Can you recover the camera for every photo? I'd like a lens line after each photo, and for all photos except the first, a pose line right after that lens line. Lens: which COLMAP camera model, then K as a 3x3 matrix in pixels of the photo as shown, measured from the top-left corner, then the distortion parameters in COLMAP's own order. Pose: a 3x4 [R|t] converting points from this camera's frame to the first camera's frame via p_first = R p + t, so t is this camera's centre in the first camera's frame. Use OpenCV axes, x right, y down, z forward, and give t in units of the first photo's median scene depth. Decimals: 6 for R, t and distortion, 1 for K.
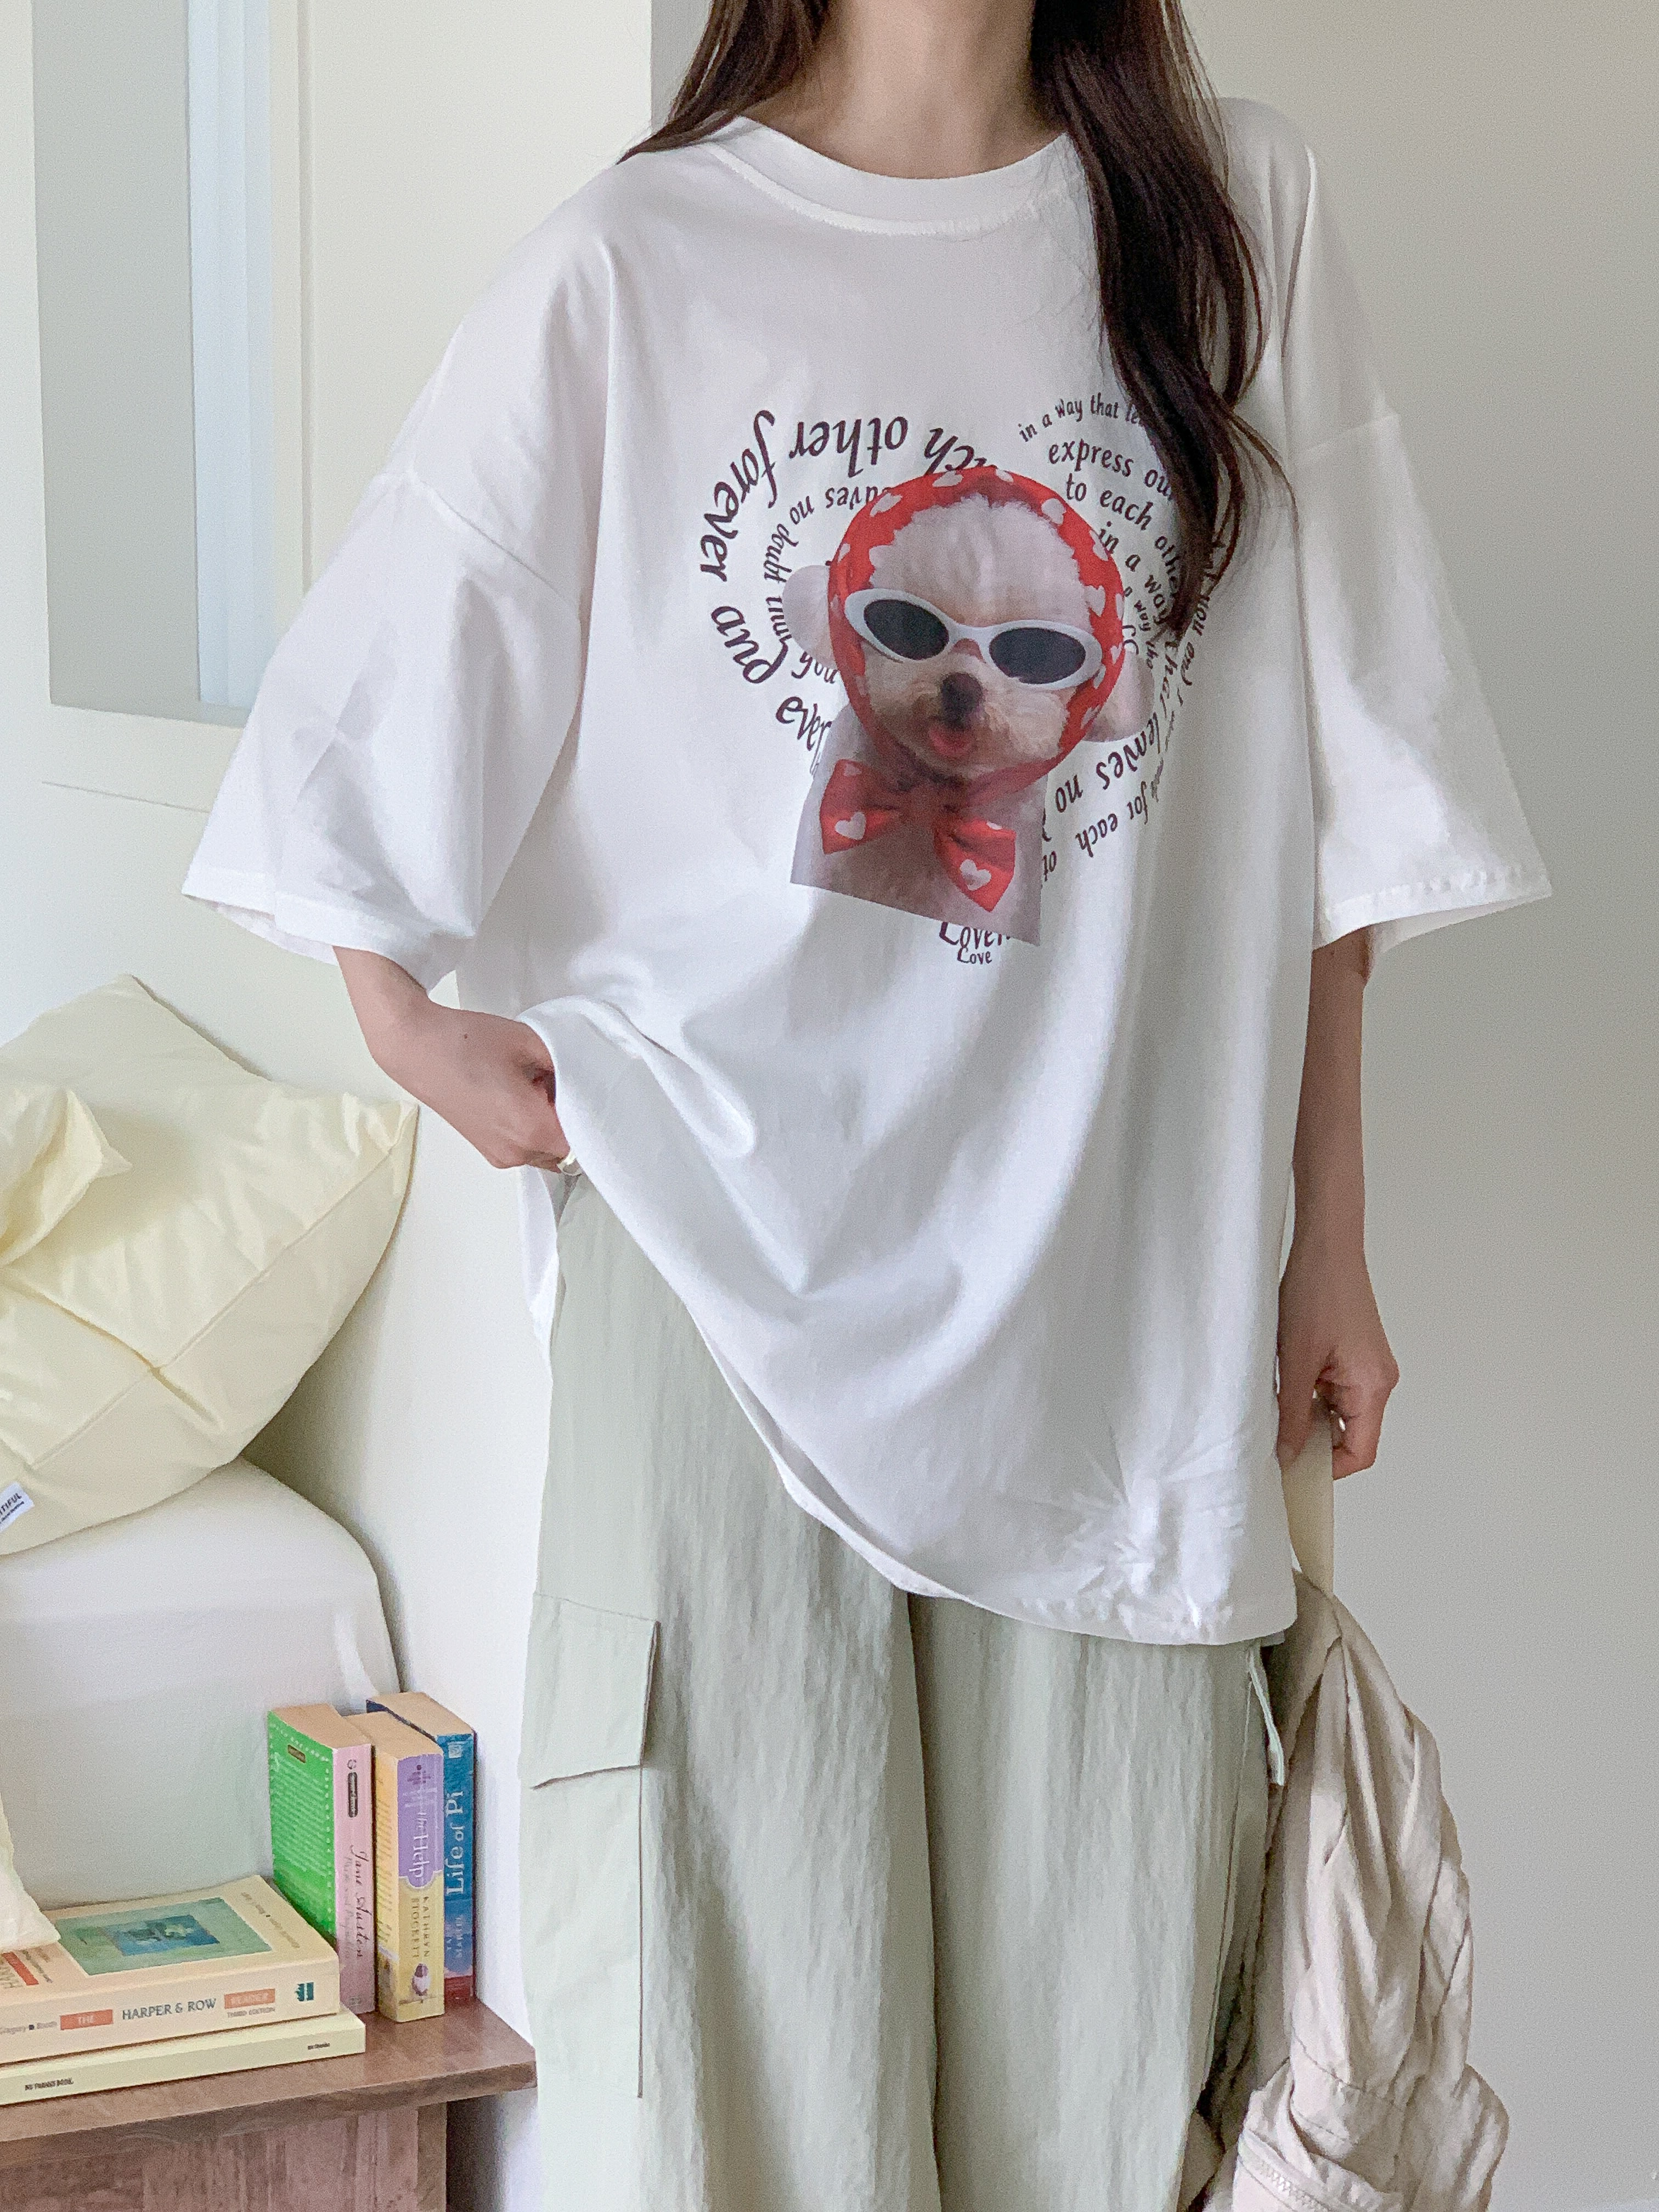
lens RADIAL K [[4370.6, 0, 899.3], [0, 4370.6, 1079.7], [0, 0, 1]] dist [0.285446, 0.000000]
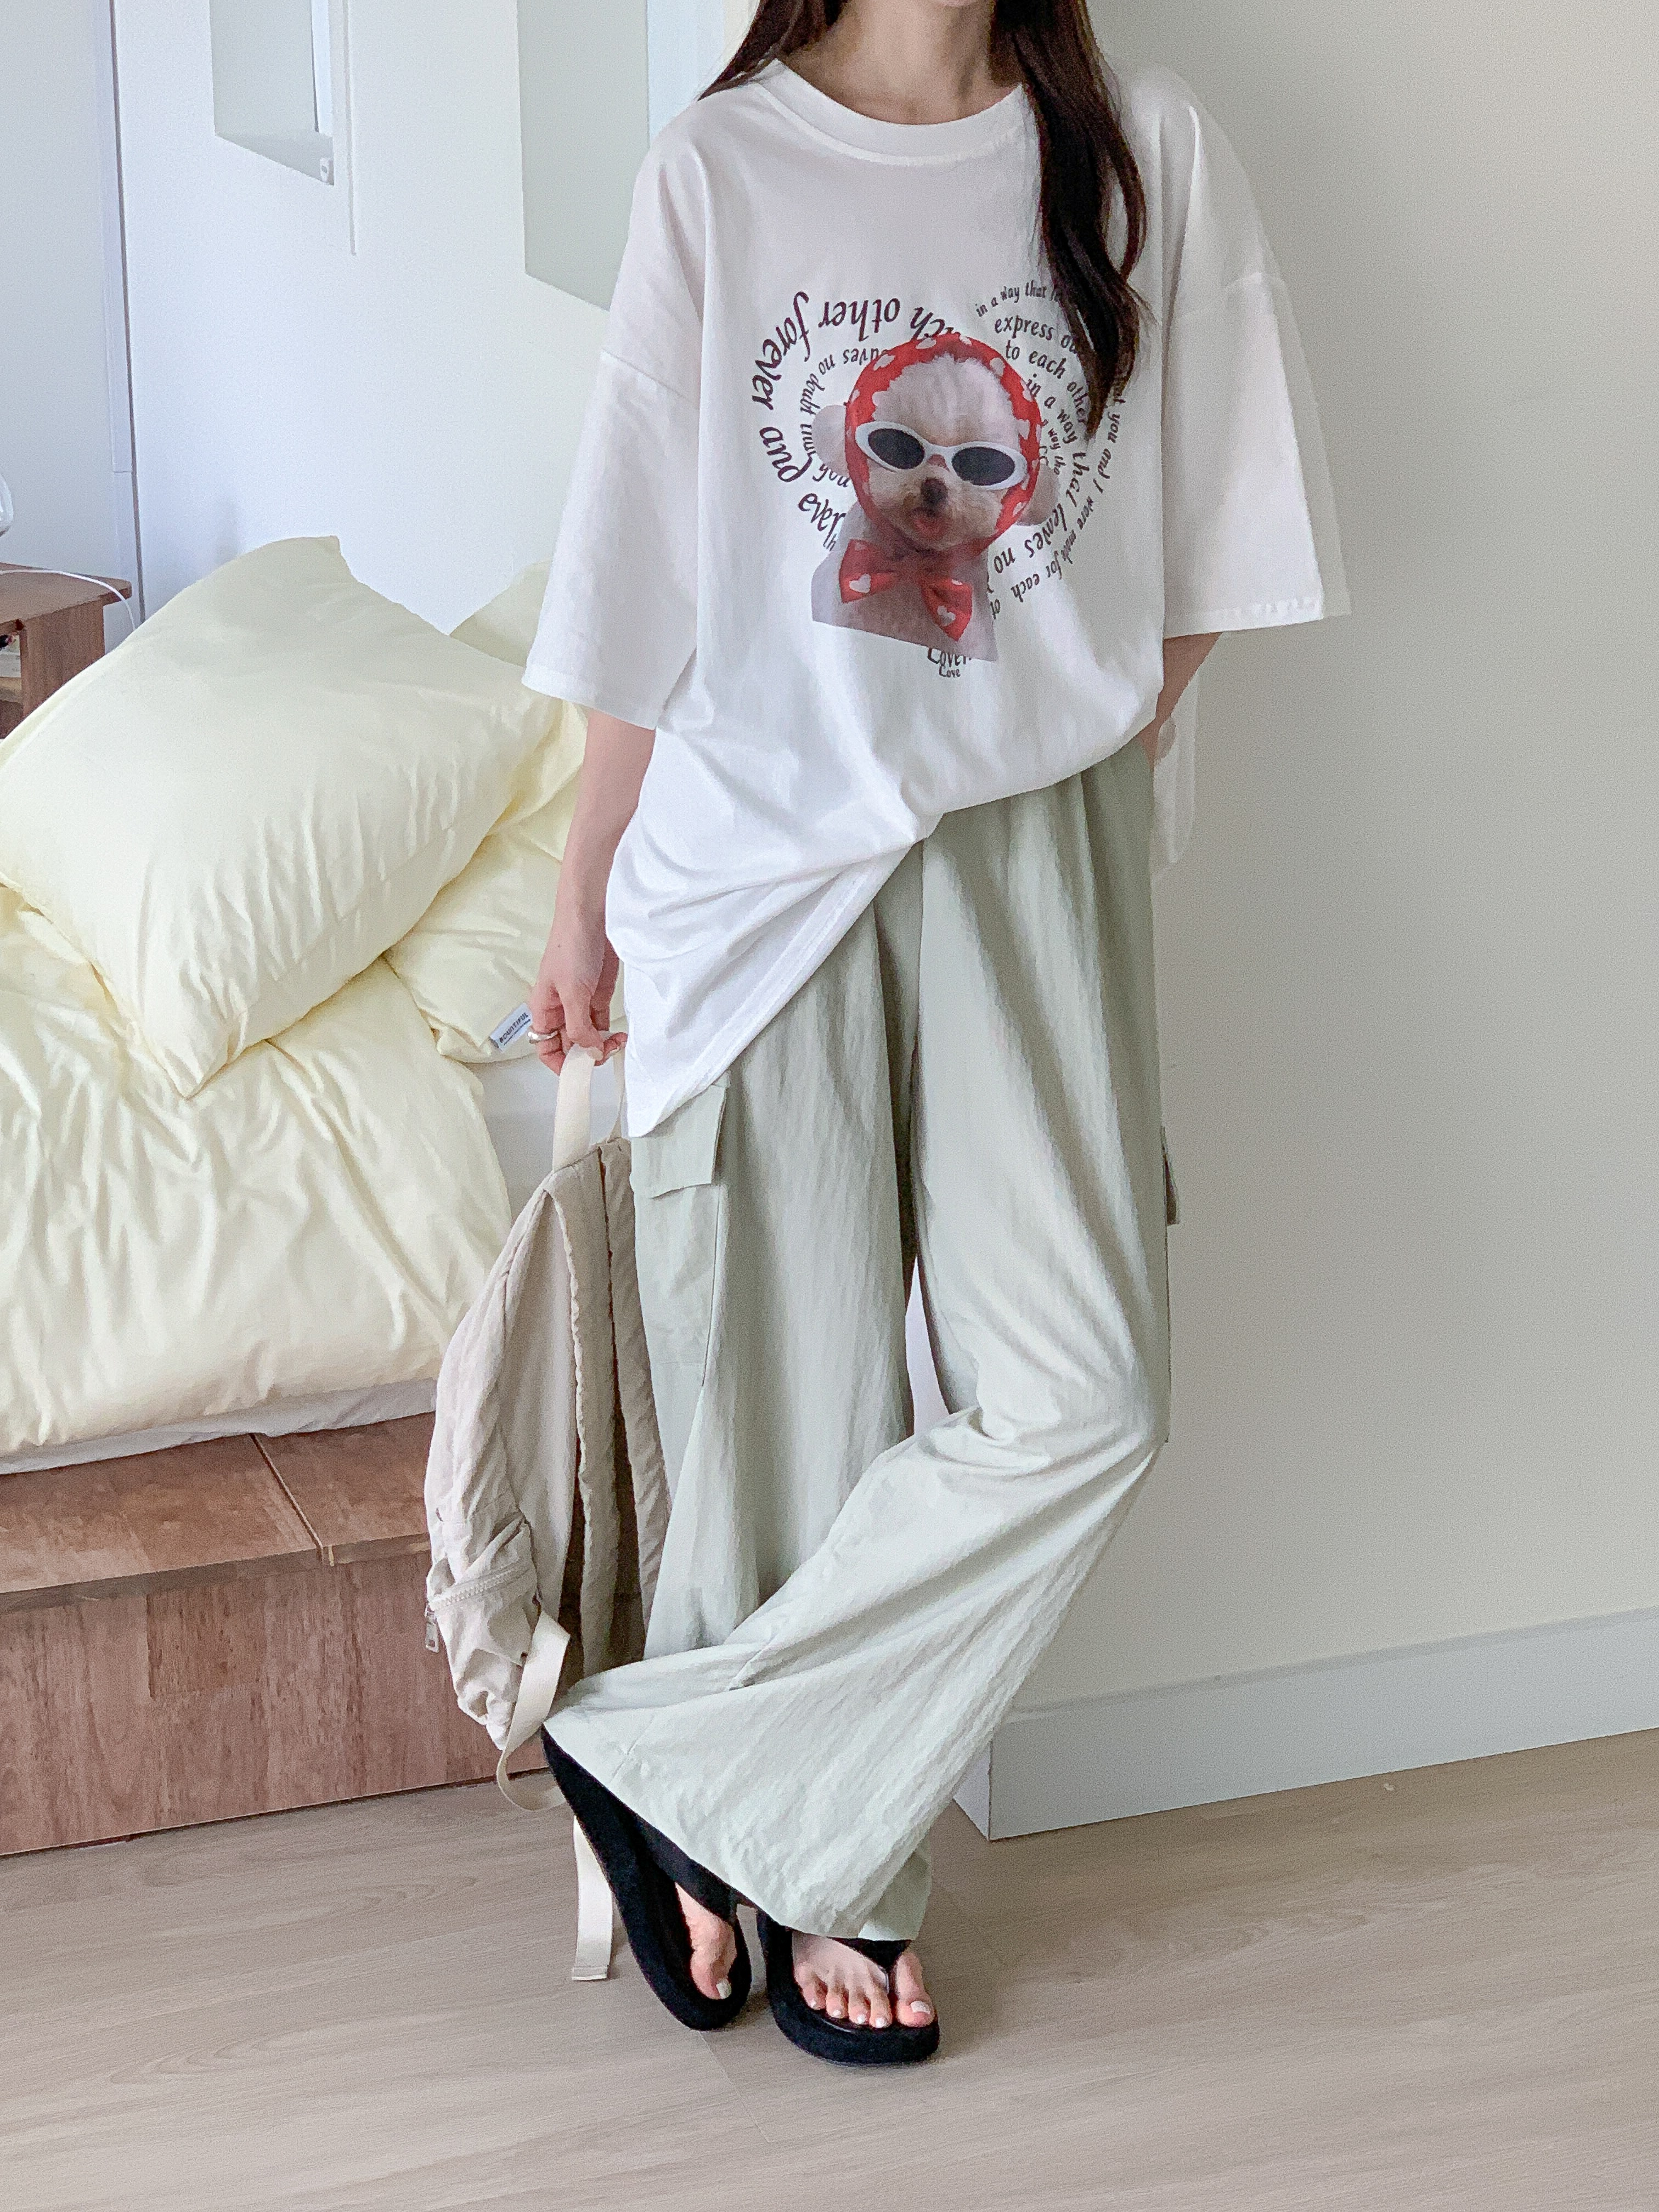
lens RADIAL K [[4370.6, 0, 842.8], [0, 4370.6, 1149.0], [0, 0, 1]] dist [0.285446, 0.000000]
pose [[0.999796, 0.016087, -0.012231, 0.005460], [-0.015365, 0.998256, 0.056993, 0.048774], [0.013127, -0.056793, 0.998300, -0.485721]]
